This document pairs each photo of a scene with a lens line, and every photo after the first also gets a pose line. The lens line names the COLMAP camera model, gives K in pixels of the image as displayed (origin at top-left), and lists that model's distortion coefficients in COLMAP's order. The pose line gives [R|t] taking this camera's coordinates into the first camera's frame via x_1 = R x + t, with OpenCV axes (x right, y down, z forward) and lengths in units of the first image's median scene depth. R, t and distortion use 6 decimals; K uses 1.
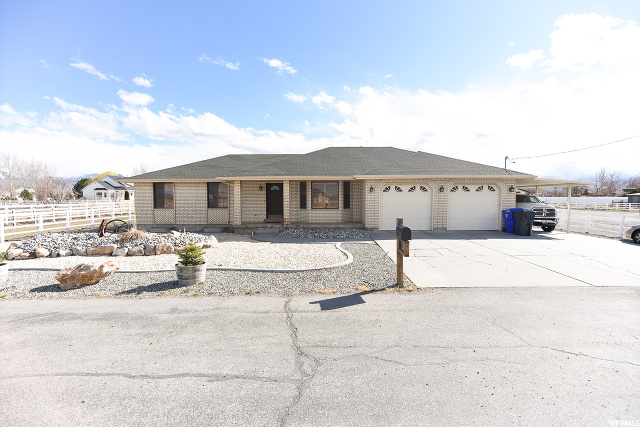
lens RADIAL K [[314.8, 0, 320.0], [0, 314.8, 213.5], [0, 0, 1]] dist [-0.001387, 0.000044]
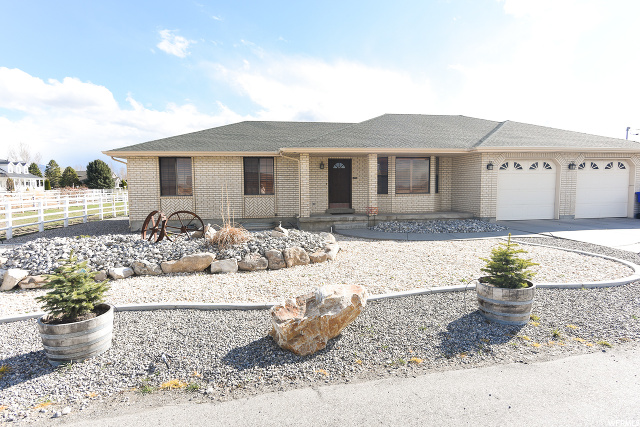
lens RADIAL K [[372.1, 0, 320.0], [0, 372.1, 213.5], [0, 0, 1]] dist [-0.002118, 0.000203]
pose [[0.984496, -0.020206, 0.174241, -0.372558], [0.016250, 0.999577, 0.024101, 0.007705], [-0.174655, -0.020895, 0.984408, 0.188016]]
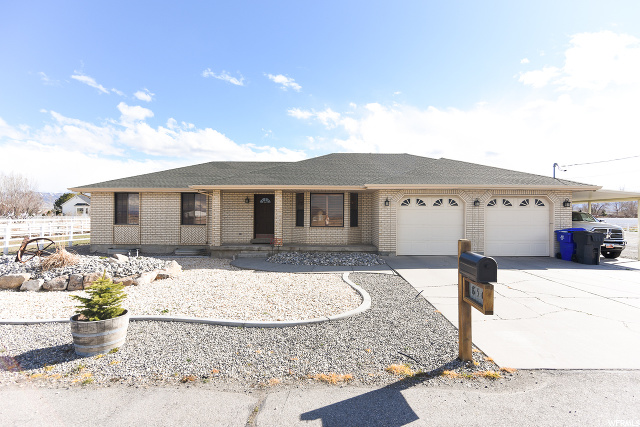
lens RADIAL K [[332.9, 0, 320.0], [0, 332.9, 213.5], [0, 0, 1]] dist [-0.000036, 0.000104]
pose [[0.999955, 0.009197, -0.002373, -0.000180], [-0.009322, 0.998182, -0.059542, 0.001790], [0.001821, 0.059561, 0.998223, 0.167028]]
